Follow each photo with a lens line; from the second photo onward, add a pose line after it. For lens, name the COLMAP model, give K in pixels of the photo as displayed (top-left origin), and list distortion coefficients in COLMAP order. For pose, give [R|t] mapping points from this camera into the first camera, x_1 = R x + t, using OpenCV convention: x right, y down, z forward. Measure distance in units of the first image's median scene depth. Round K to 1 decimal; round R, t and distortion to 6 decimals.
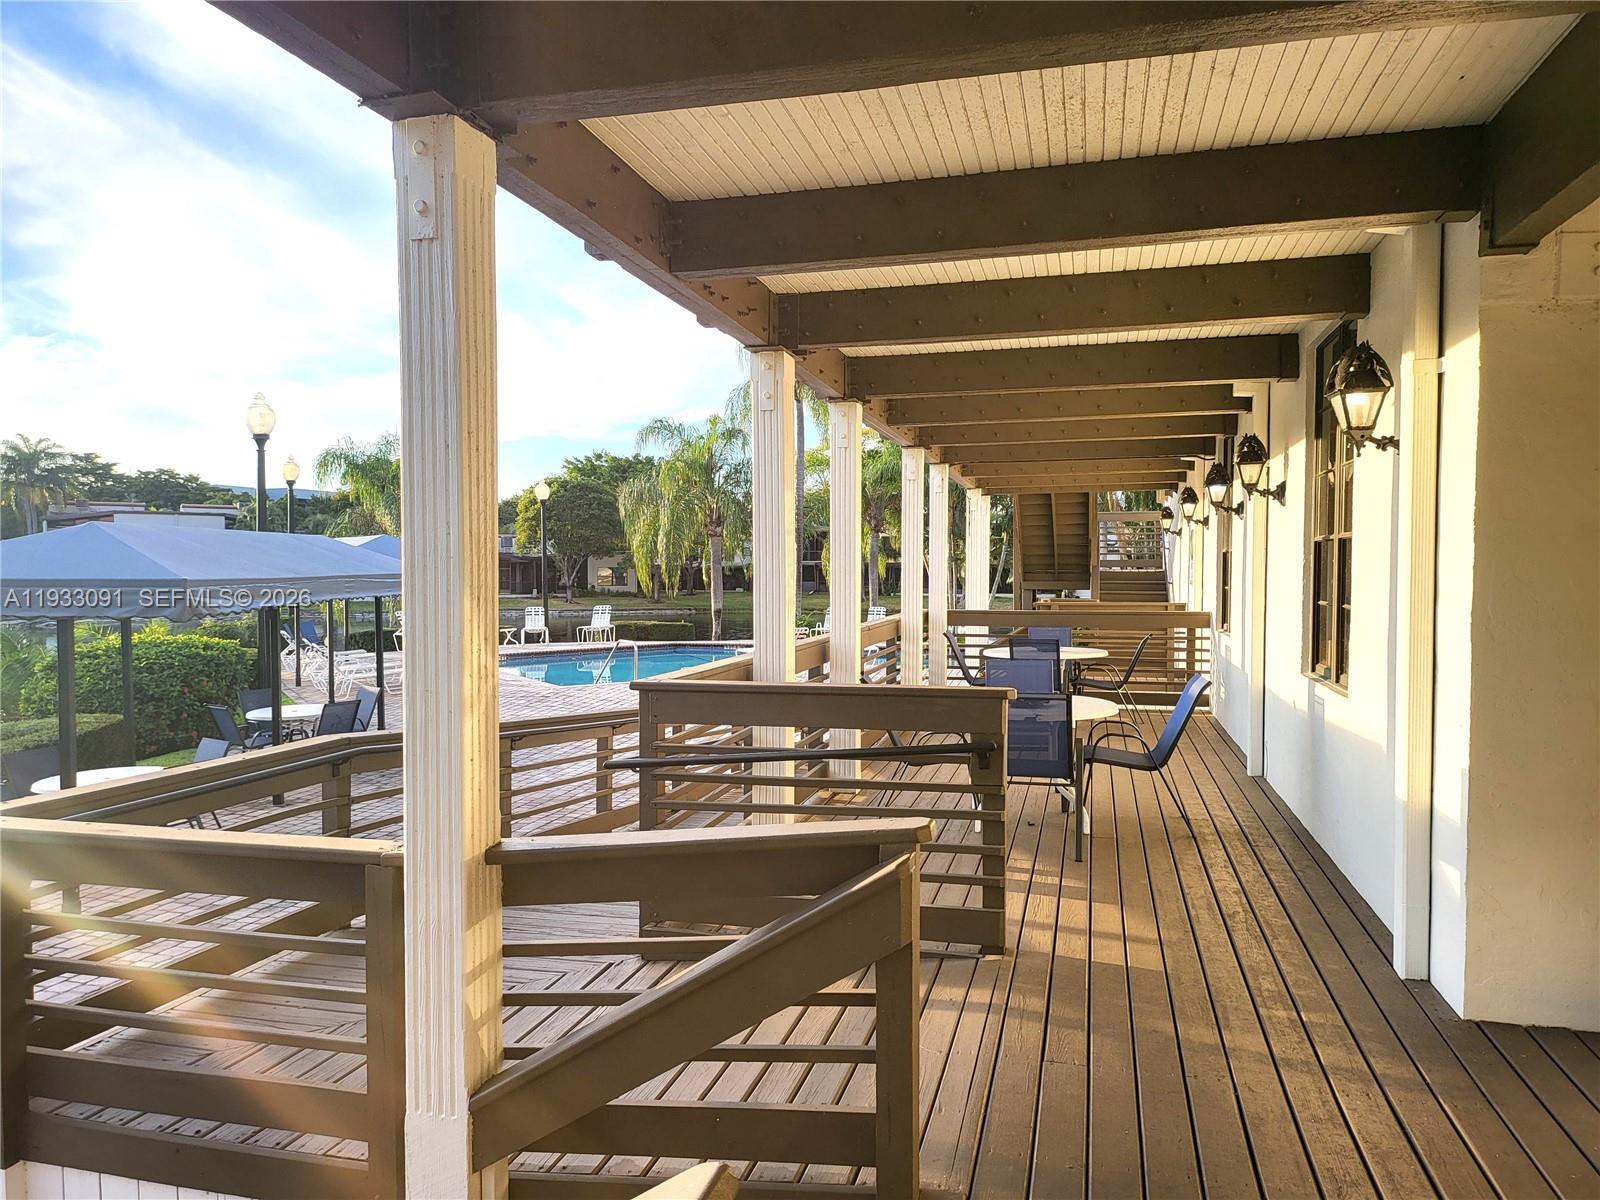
lens RADIAL K [[1123.3, 0, 800.0], [0, 1123.3, 600.0], [0, 0, 1]] dist [0.000156, -0.000882]
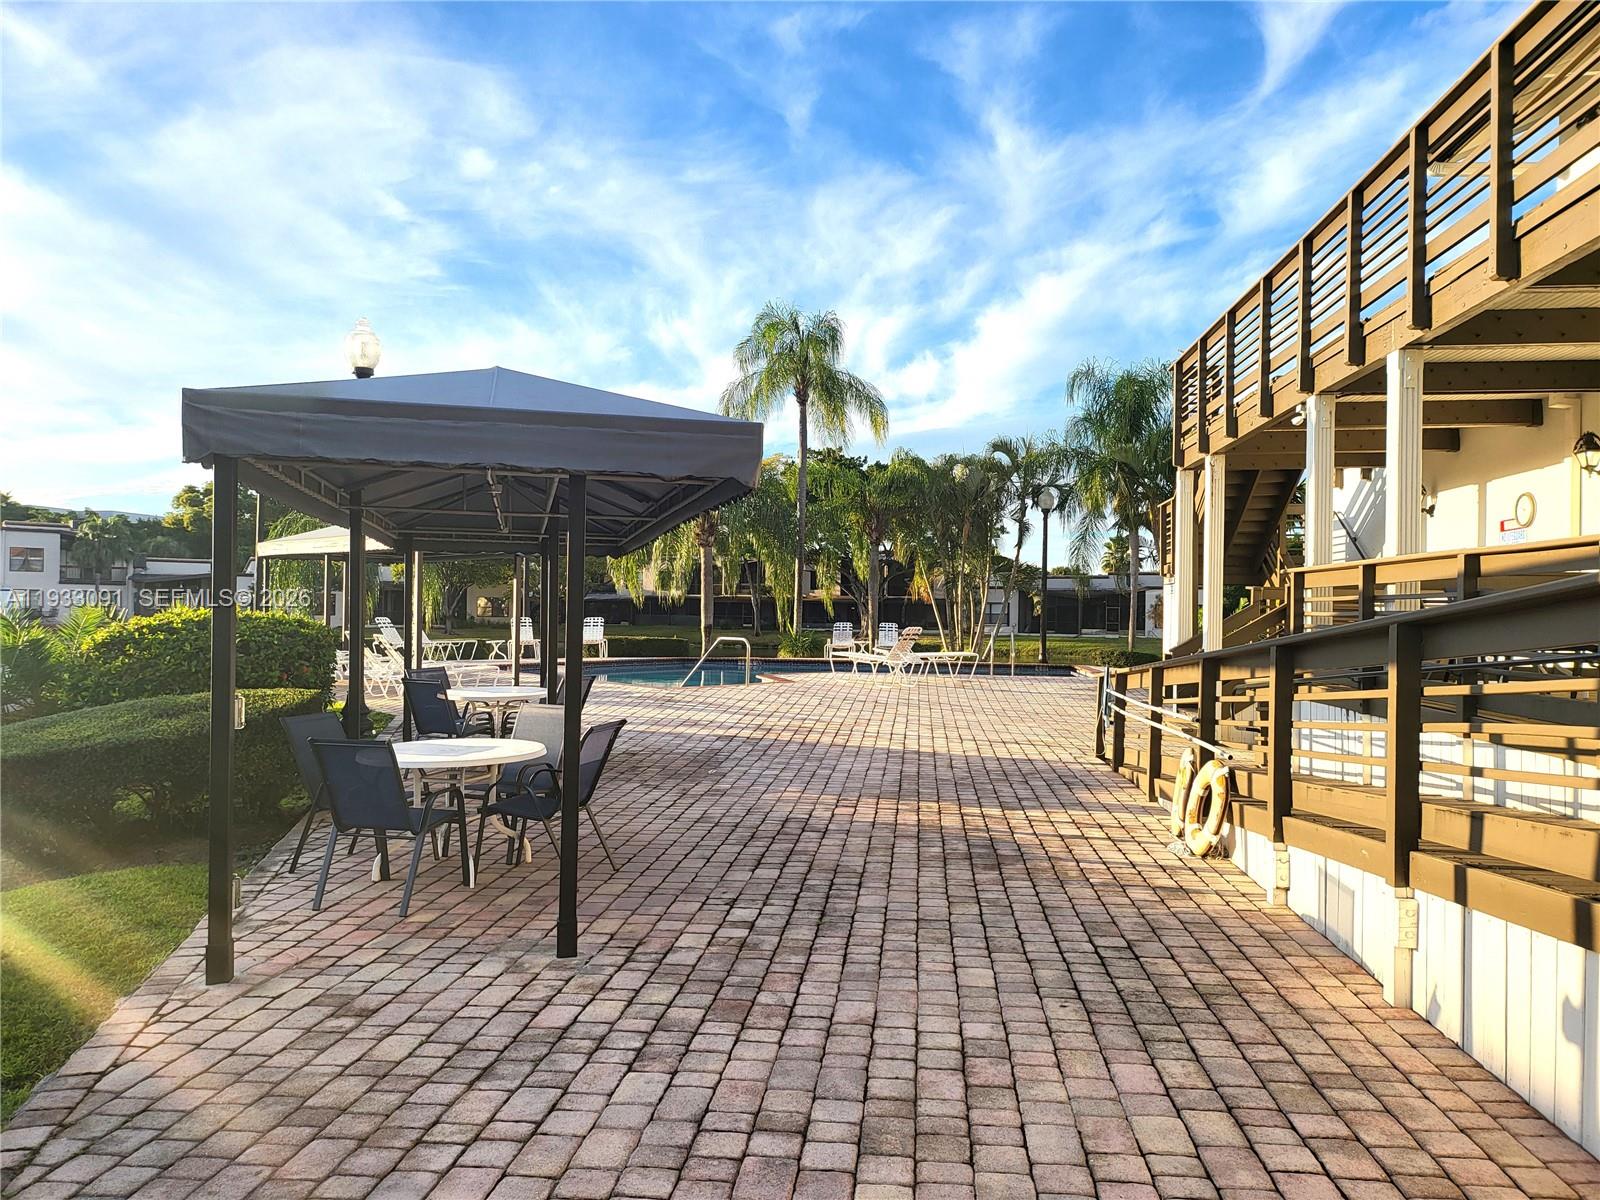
lens RADIAL K [[1123.3, 0, 800.0], [0, 1123.3, 600.0], [0, 0, 1]] dist [0.000156, -0.000882]
pose [[0.990358, 0.015396, 0.137673, -0.143075], [-0.010093, 0.999183, -0.039129, 0.025907], [-0.138163, 0.037362, 0.989705, 0.079725]]
